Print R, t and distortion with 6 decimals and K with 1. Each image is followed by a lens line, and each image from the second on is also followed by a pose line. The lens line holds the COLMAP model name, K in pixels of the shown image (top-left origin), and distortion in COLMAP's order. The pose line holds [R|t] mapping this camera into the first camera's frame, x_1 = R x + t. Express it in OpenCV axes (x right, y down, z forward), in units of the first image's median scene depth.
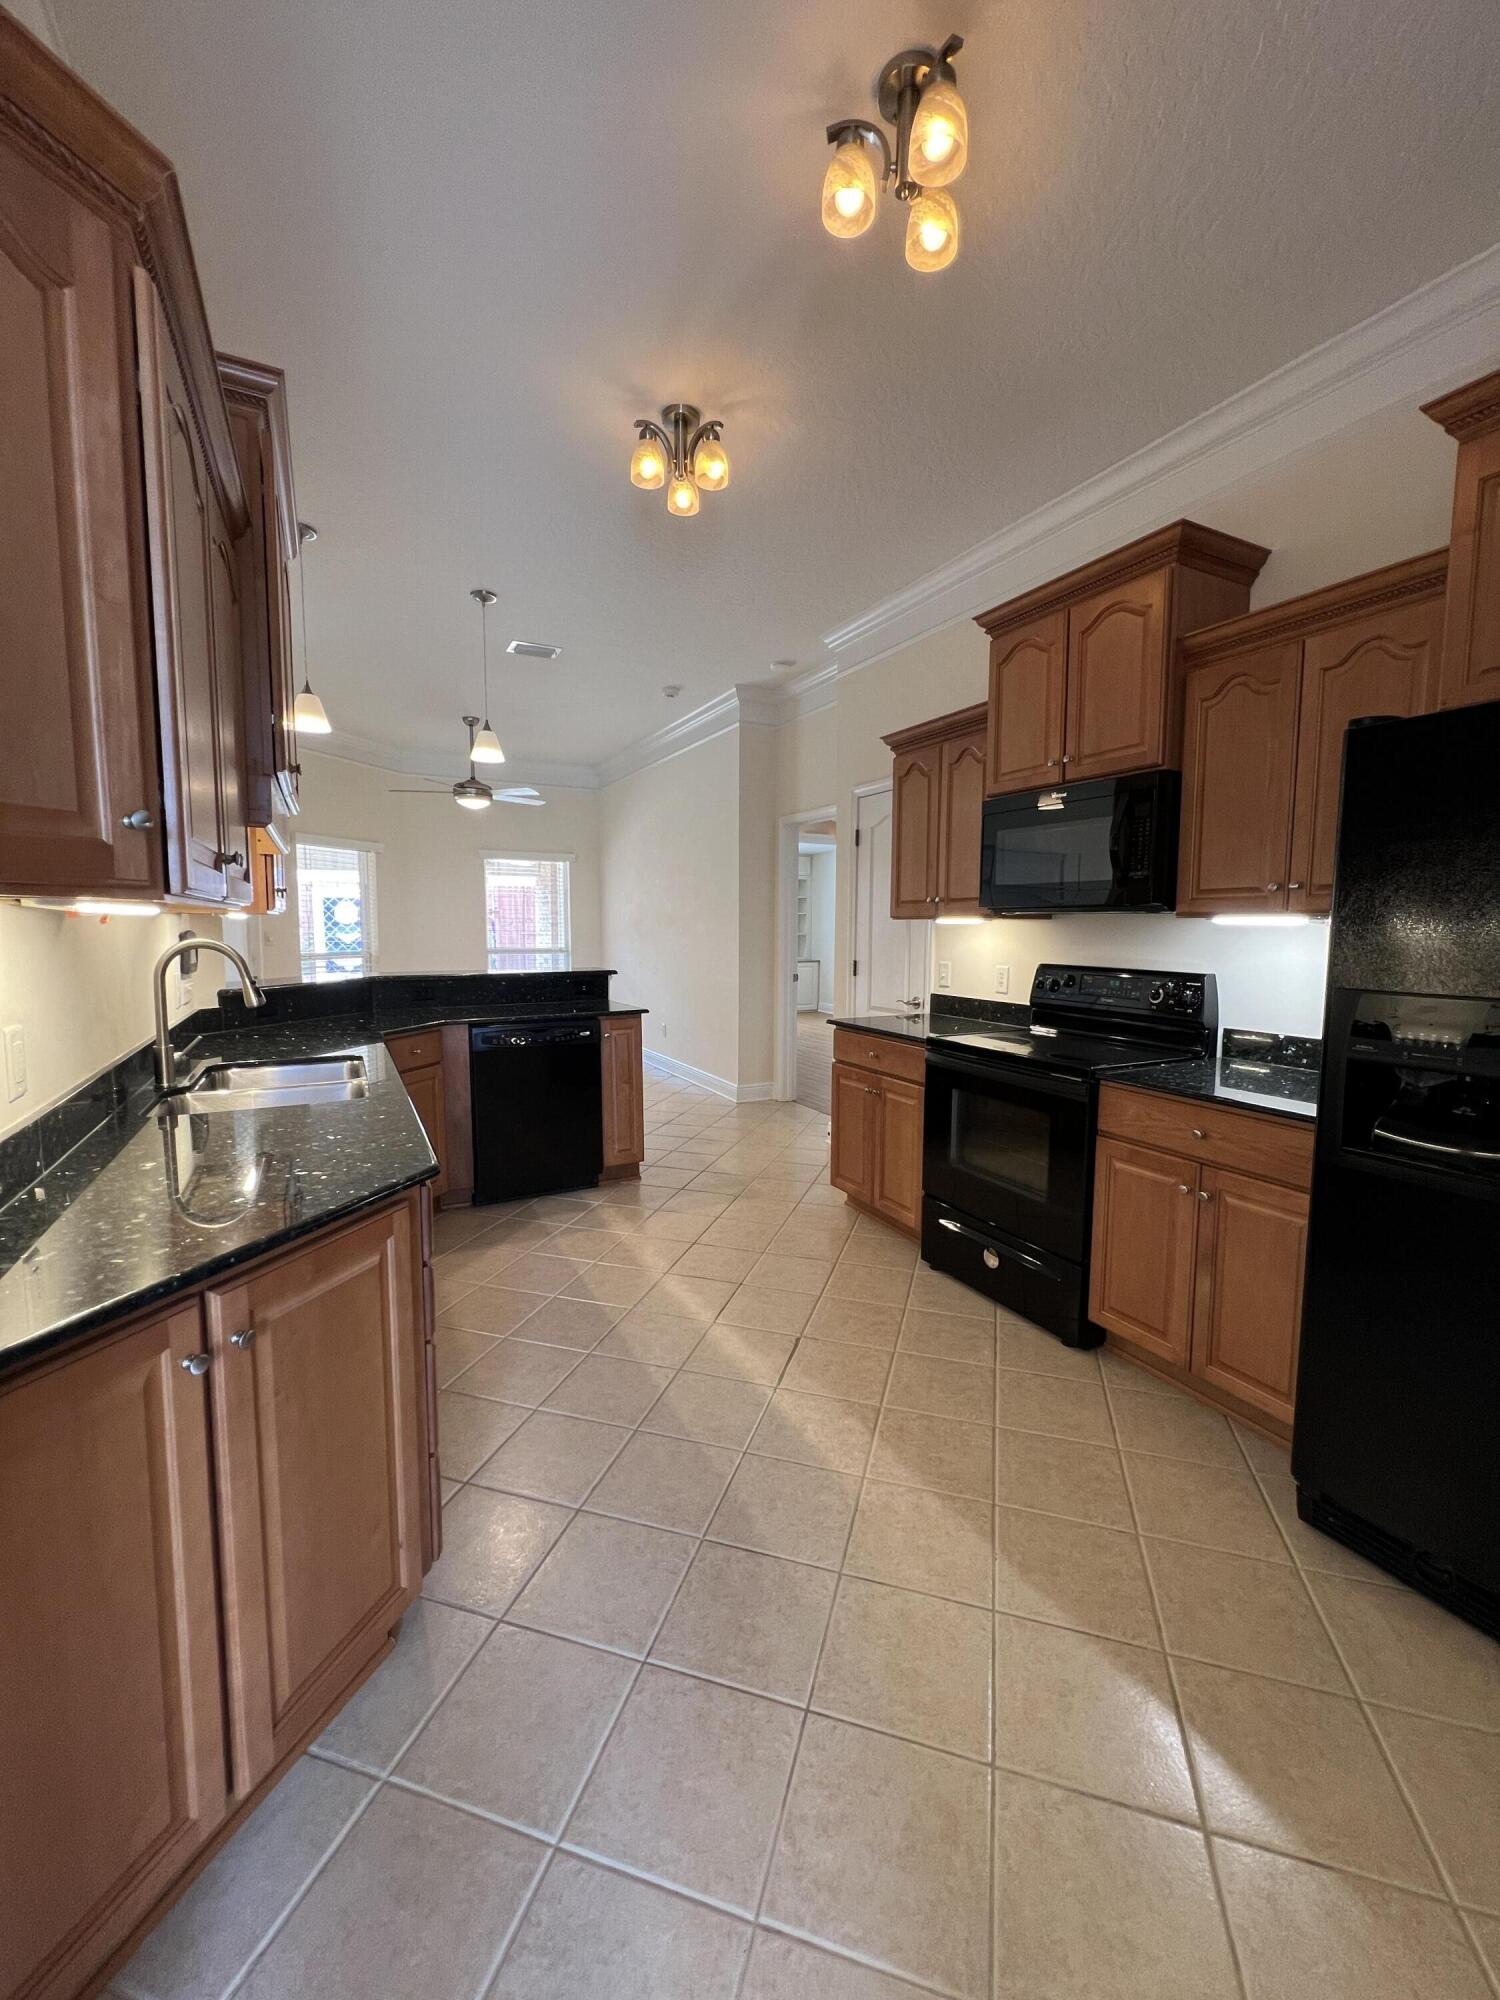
lens RADIAL K [[809.1, 0, 755.5], [0, 809.1, 987.5], [0, 0, 1]] dist [-0.004204, 0.000415]
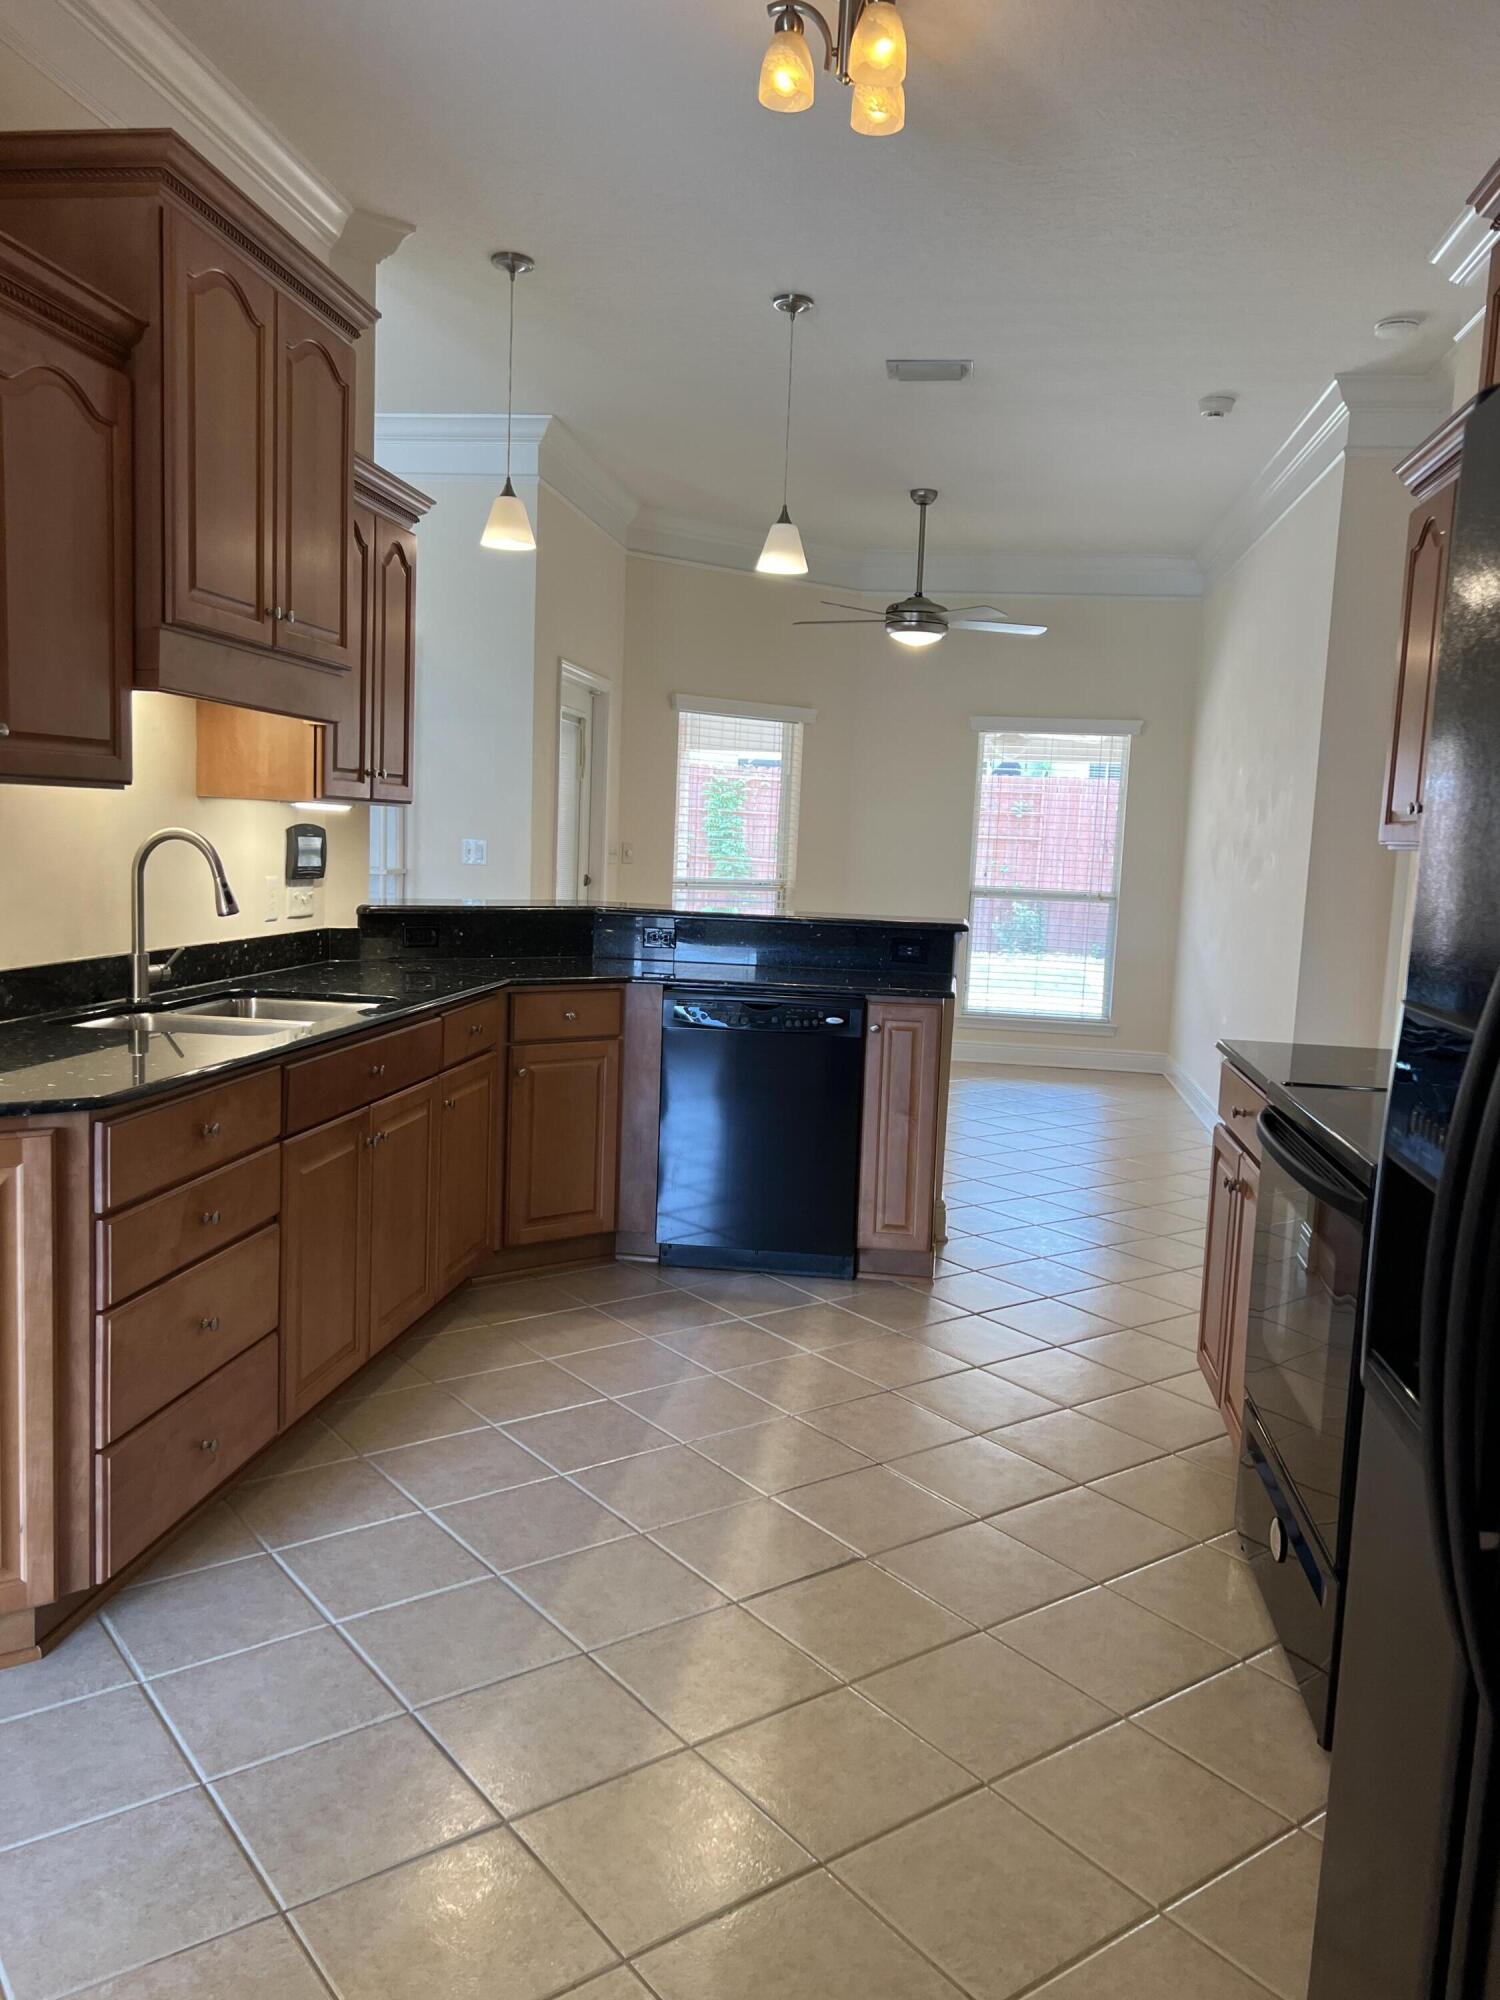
lens RADIAL K [[1511.4, 0, 749.2], [0, 1511.4, 1003.4], [0, 0, 1]] dist [0.057813, -0.071996]
pose [[0.802711, 0.098816, -0.588125, 0.389836], [-0.086984, 0.995030, 0.048462, -0.005701], [0.589990, 0.012257, 0.807317, 0.046476]]
